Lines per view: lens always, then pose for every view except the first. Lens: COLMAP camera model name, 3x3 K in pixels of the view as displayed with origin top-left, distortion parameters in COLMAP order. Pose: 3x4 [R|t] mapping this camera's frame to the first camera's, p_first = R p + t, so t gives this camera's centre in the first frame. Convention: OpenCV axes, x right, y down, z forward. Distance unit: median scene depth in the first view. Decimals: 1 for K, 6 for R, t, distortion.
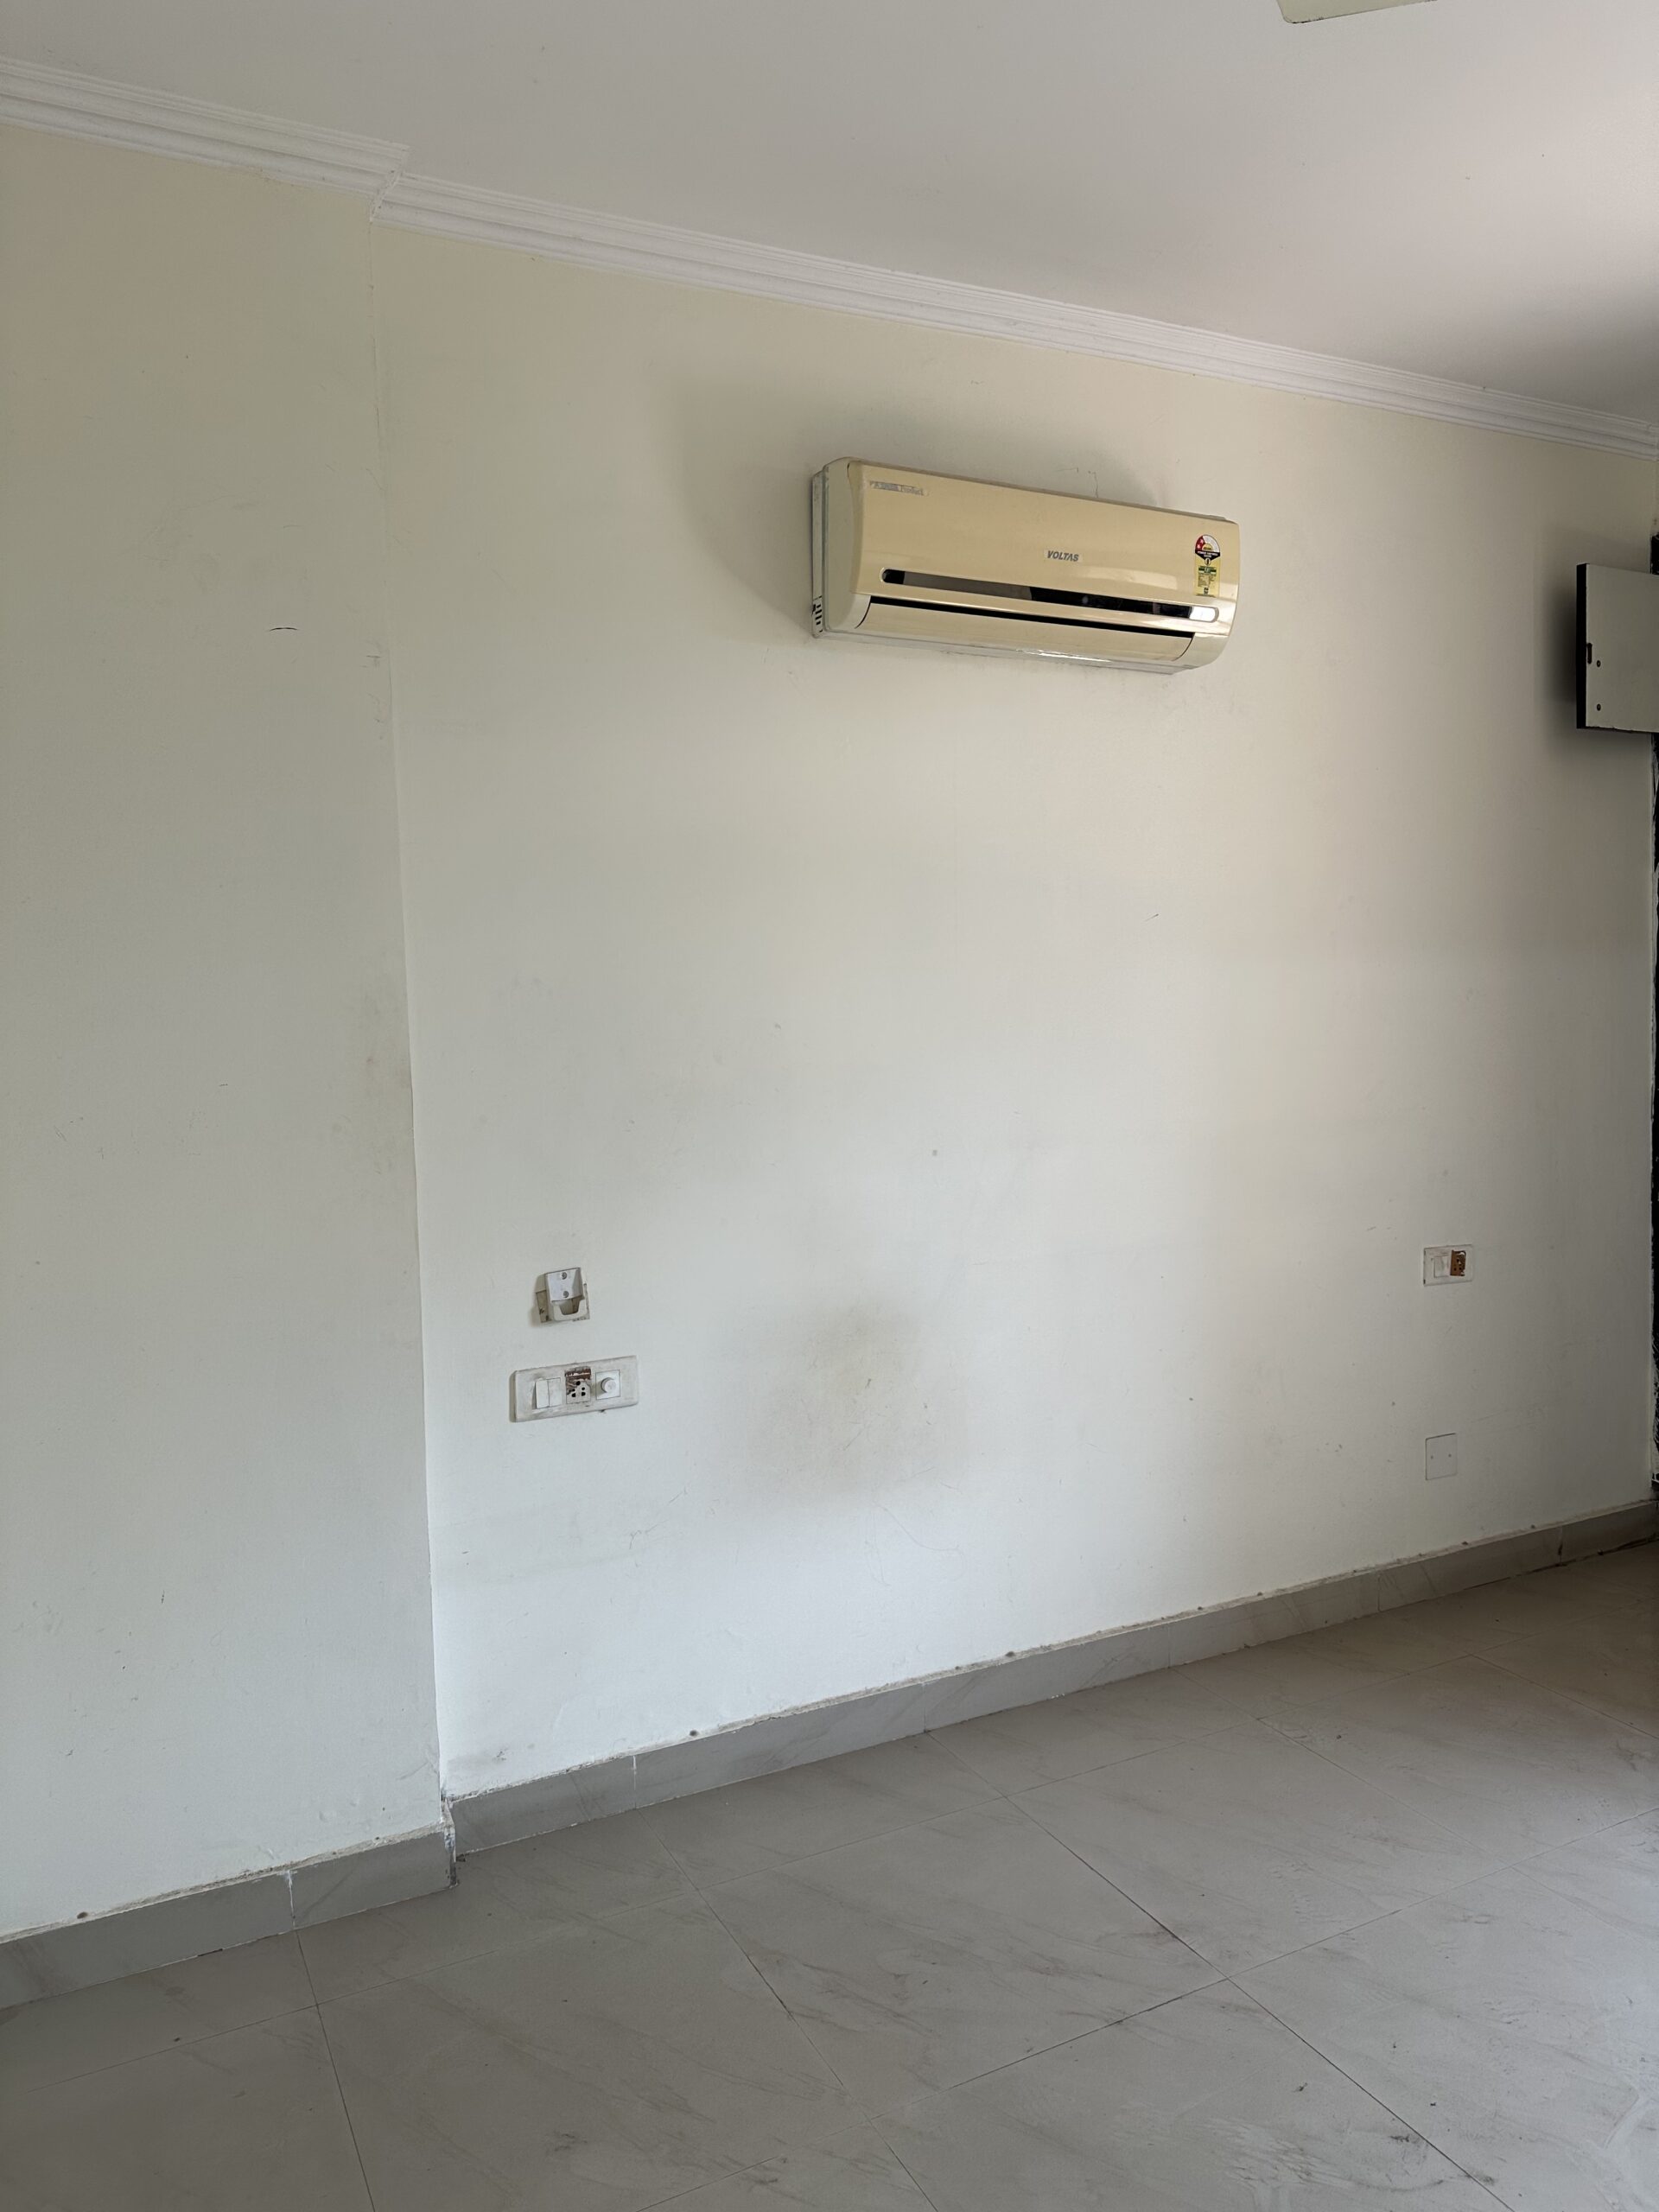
lens RADIAL K [[1549.1, 0, 829.5], [0, 1549.1, 1106.0], [0, 0, 1]] dist [0.081028, -0.112457]
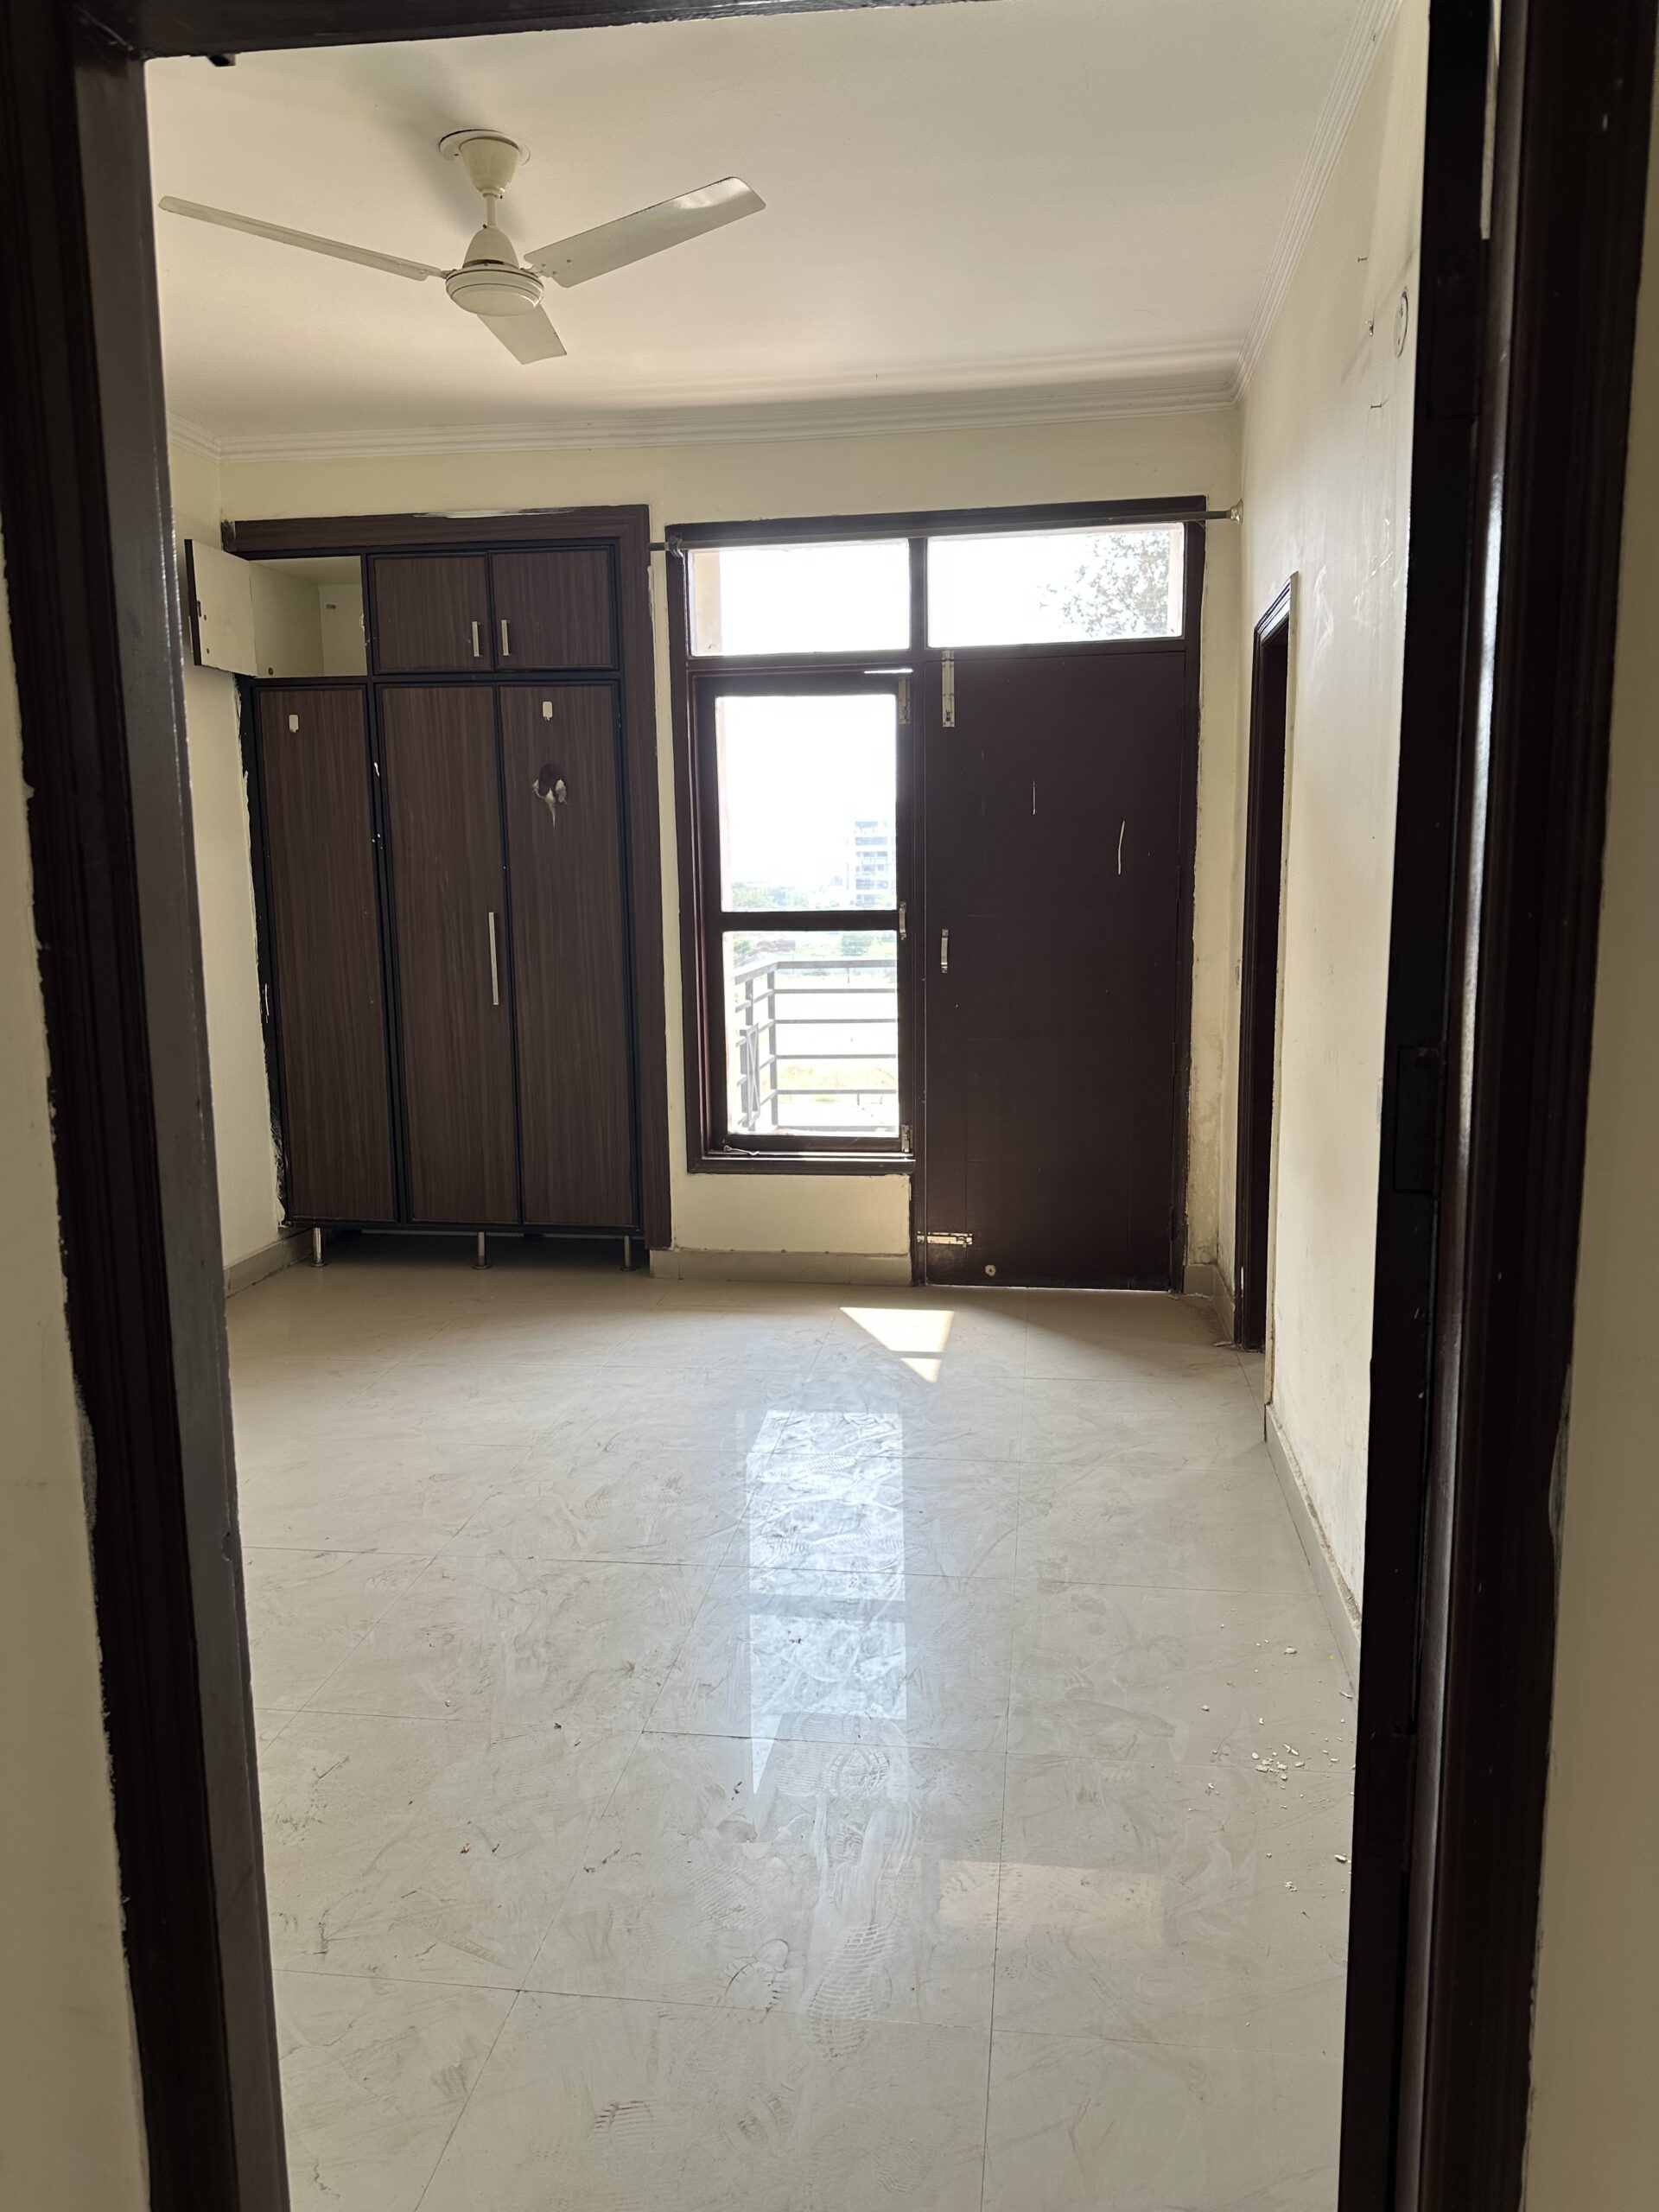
lens RADIAL K [[1549.1, 0, 829.5], [0, 1549.1, 1106.0], [0, 0, 1]] dist [0.081028, -0.112457]
pose [[0.582839, -0.111251, 0.804936, -0.320507], [0.054549, 0.993706, 0.097843, 0.028903], [-0.810755, -0.013119, 0.585239, -0.214699]]
